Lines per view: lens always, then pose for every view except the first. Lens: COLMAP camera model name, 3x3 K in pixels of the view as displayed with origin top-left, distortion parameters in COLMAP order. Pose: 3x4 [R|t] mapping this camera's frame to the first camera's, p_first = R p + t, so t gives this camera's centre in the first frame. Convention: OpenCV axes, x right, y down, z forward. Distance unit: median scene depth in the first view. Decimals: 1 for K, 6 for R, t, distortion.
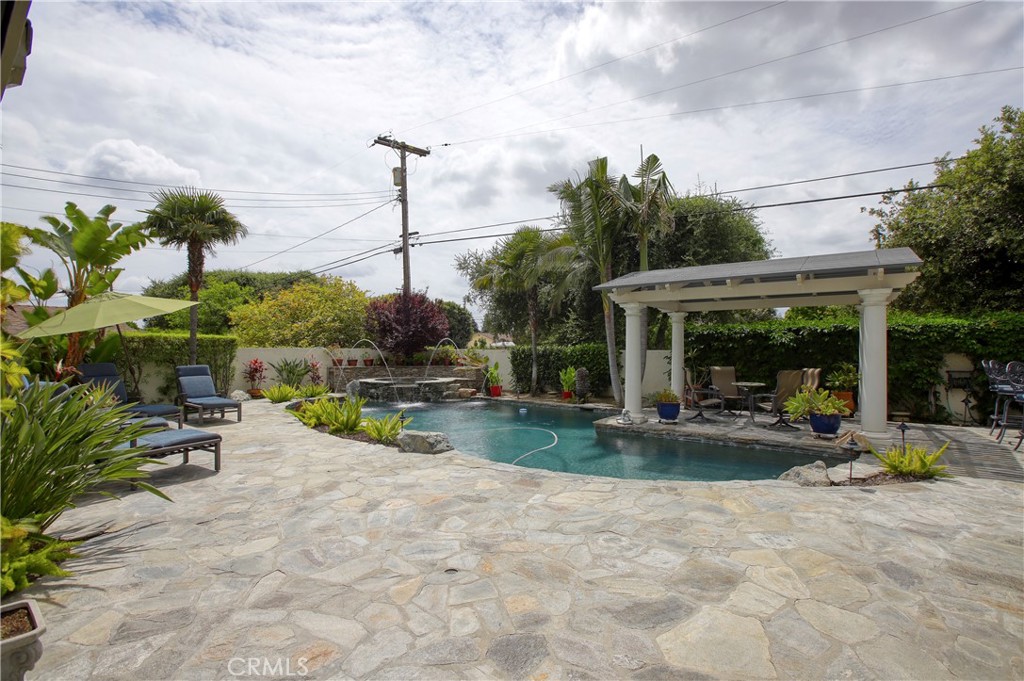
lens RADIAL K [[478.6, 0, 523.7], [0, 478.6, 340.8], [0, 0, 1]] dist [-0.038789, 0.013240]
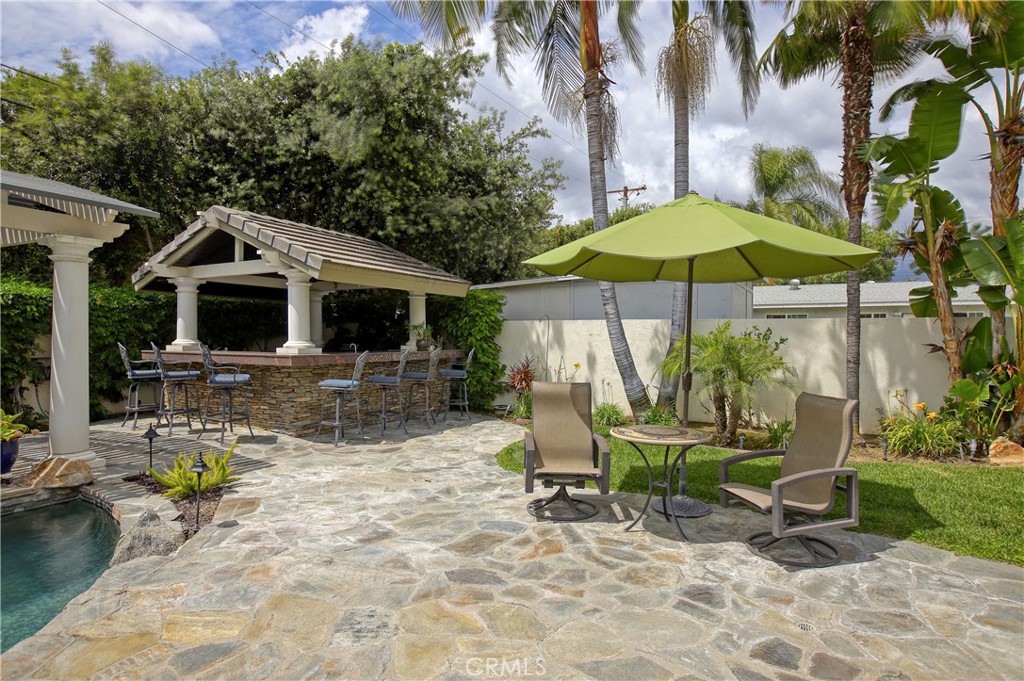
lens RADIAL K [[577.8, 0, 512.0], [0, 577.8, 340.5], [0, 0, 1]] dist [0.002834, 0.001205]
pose [[-0.121107, -0.011689, 0.992571, -0.098392], [-0.021561, 0.999726, 0.009143, 0.011170], [-0.992405, -0.020294, -0.121326, 0.352322]]
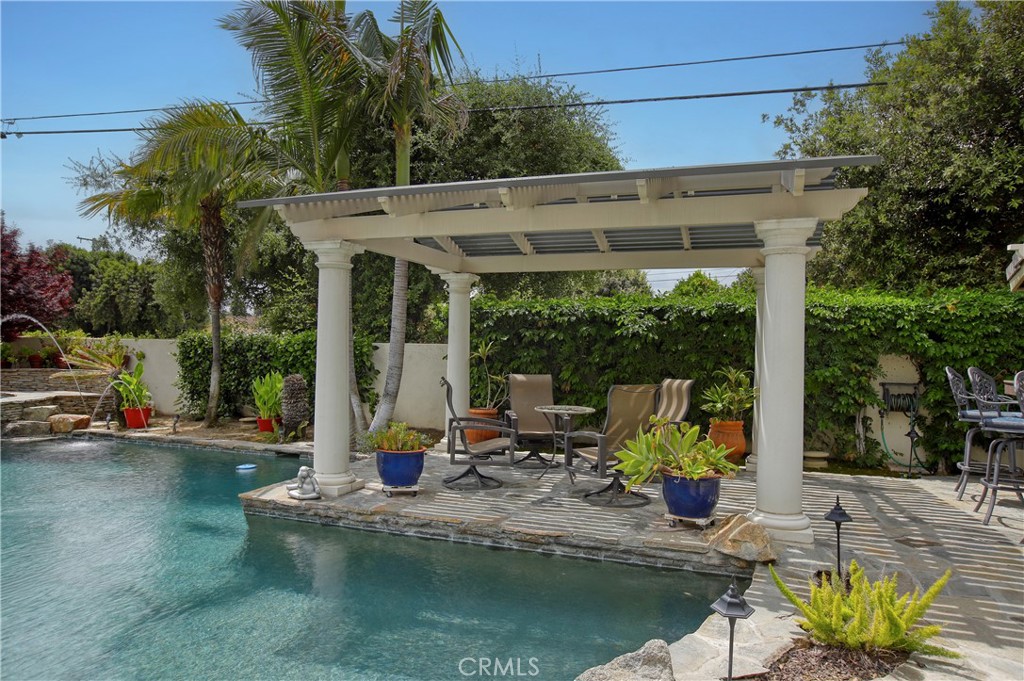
lens RADIAL K [[651.4, 0, 510.3], [0, 651.4, 337.5], [0, 0, 1]] dist [-0.042136, 0.048852]
pose [[0.966597, 0.015932, 0.255806, 0.216343], [-0.017665, 0.999834, 0.004479, 0.009897], [-0.255692, -0.008848, 0.966718, 0.305075]]
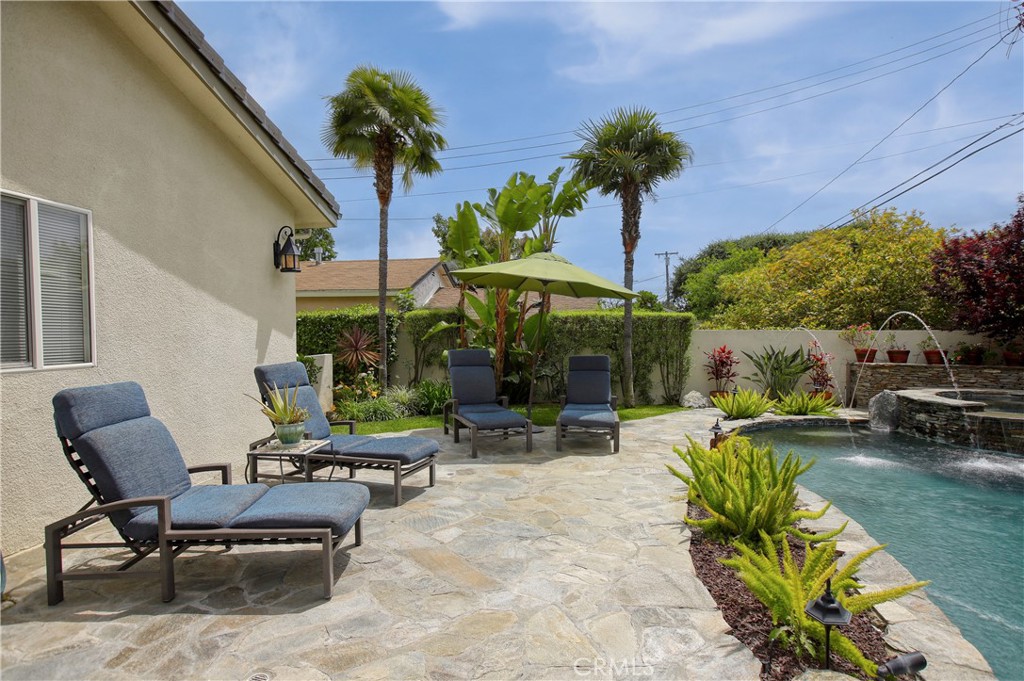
lens RADIAL K [[504.1, 0, 529.8], [0, 504.1, 344.9], [0, 0, 1]] dist [-0.029430, 0.000240]
pose [[0.470498, 0.020751, -0.882157, -0.079753], [0.016926, 0.999327, 0.032534, 0.010402], [0.882239, -0.030239, 0.469830, 0.535488]]
